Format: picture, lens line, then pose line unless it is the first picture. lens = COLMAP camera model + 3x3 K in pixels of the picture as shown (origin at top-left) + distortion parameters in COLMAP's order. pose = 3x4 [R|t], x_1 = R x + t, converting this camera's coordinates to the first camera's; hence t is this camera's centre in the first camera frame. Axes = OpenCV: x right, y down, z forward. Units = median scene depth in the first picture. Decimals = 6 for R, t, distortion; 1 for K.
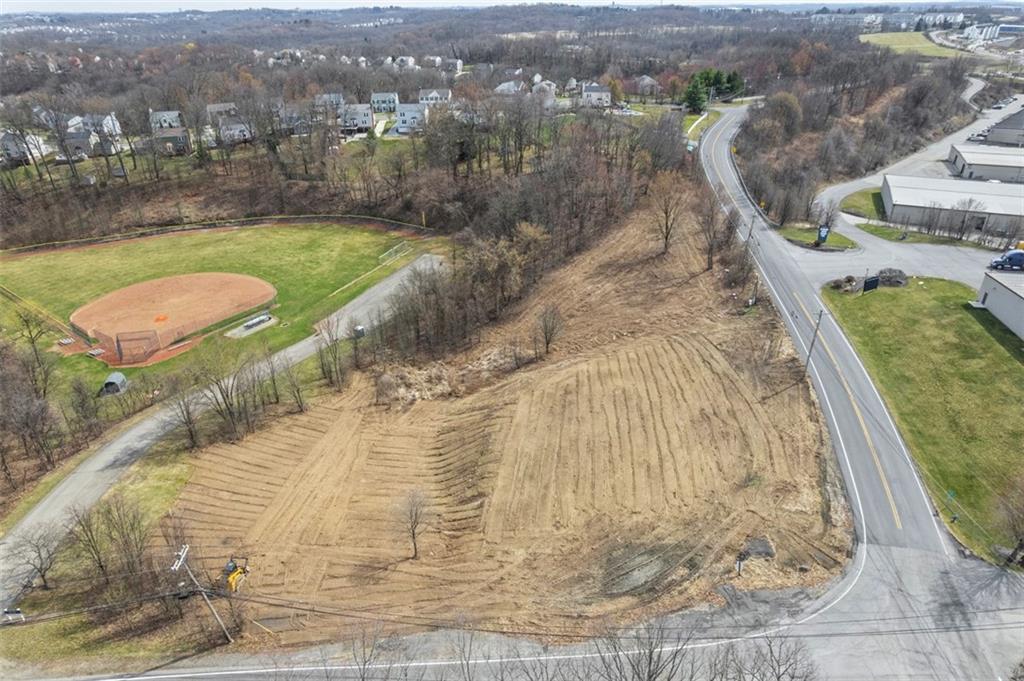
lens RADIAL K [[655.3, 0, 512.0], [0, 655.3, 340.5], [0, 0, 1]] dist [-0.077326, 0.068245]
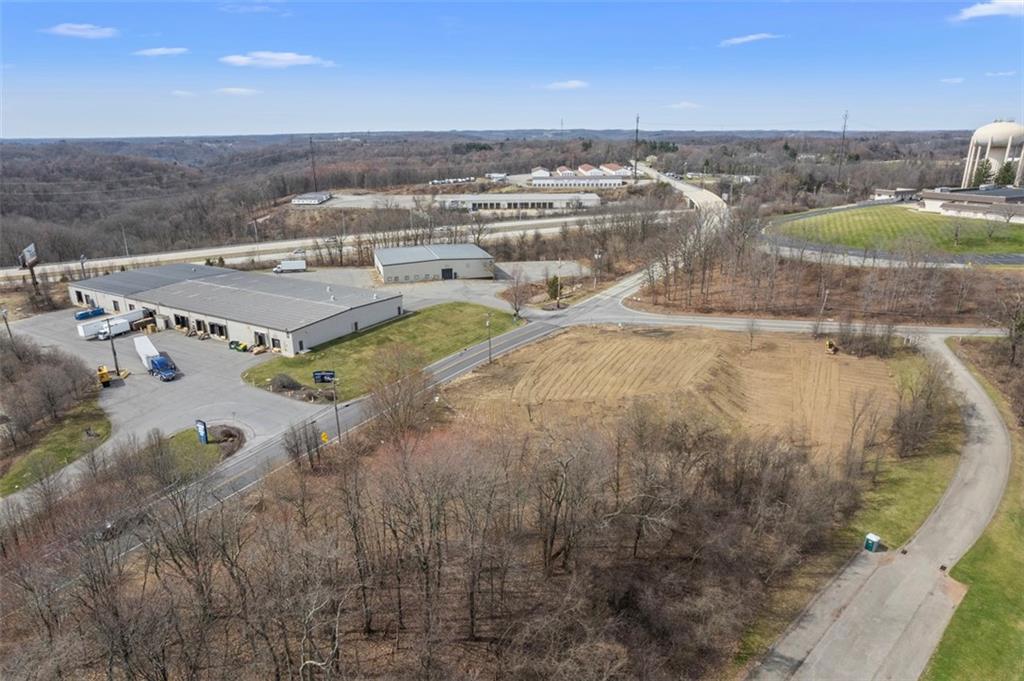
lens RADIAL K [[655.3, 0, 512.0], [0, 655.3, 340.5], [0, 0, 1]] dist [-0.077326, 0.068245]
pose [[-0.929779, -0.094777, 0.355708, -0.110836], [0.186761, 0.711247, 0.677679, -0.869635], [-0.317224, 0.696524, -0.643602, 1.693643]]
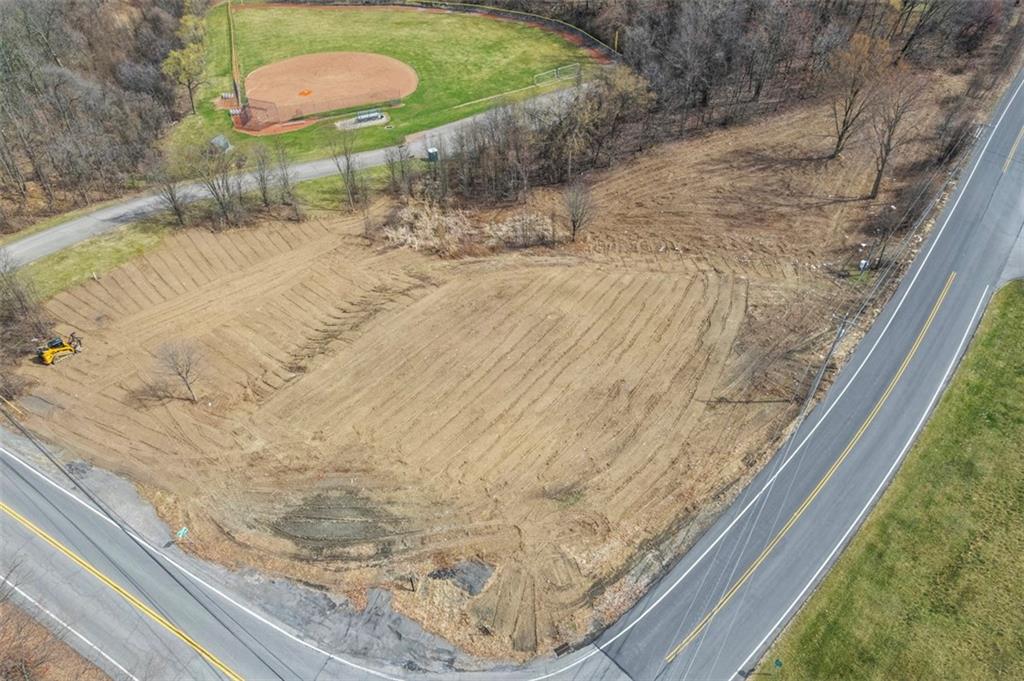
lens RADIAL K [[657.4, 0, 512.0], [0, 657.4, 340.5], [0, 0, 1]] dist [-0.081070, 0.076739]
pose [[0.838494, 0.374398, -0.395922, 0.386689], [-0.251716, 0.910542, 0.327952, -0.124736], [0.483288, -0.175326, 0.857726, 0.249879]]
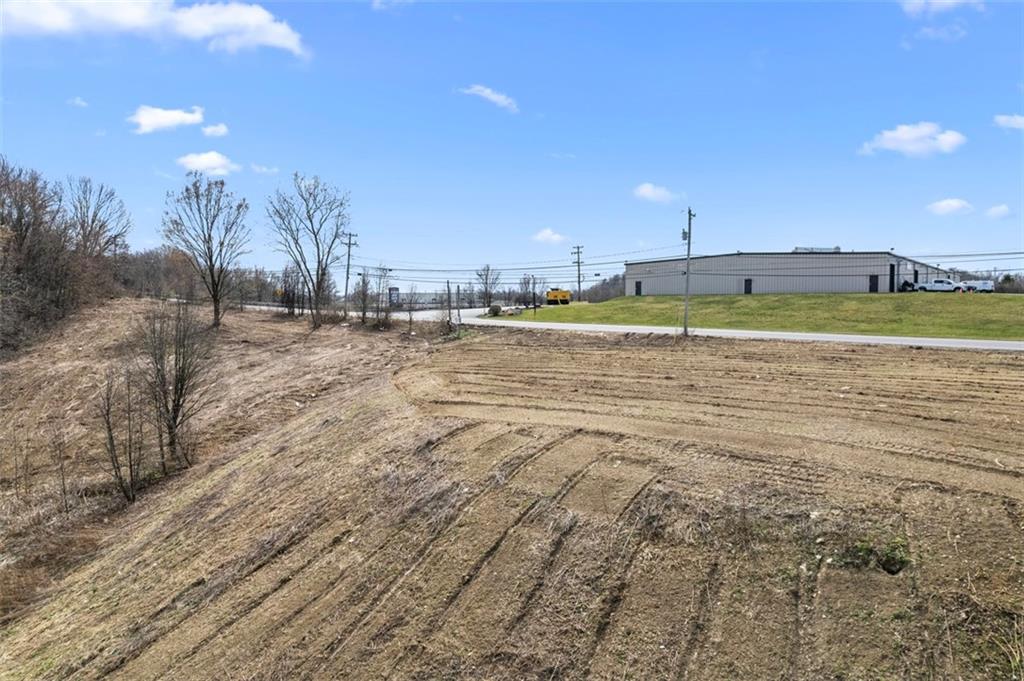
lens RADIAL K [[655.3, 0, 512.0], [0, 655.3, 340.5], [0, 0, 1]] dist [-0.077326, 0.068245]
pose [[0.496017, -0.042037, 0.867295, -0.142785], [0.403740, 0.895453, -0.187503, 0.099099], [-0.768740, 0.443166, 0.461132, 0.750066]]
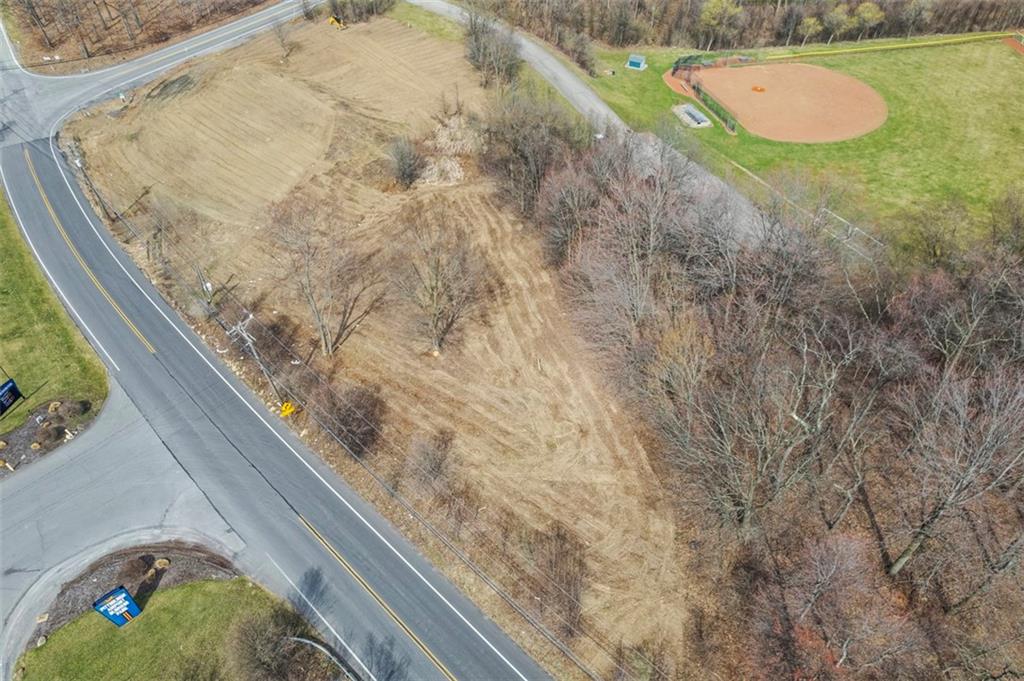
lens RADIAL K [[657.4, 0, 512.0], [0, 657.4, 340.5], [0, 0, 1]] dist [-0.081070, 0.076739]
pose [[-0.628155, 0.552403, -0.547971, 0.609148], [-0.351873, 0.426451, 0.833262, -0.740962], [0.693979, 0.716234, -0.073502, 1.404821]]
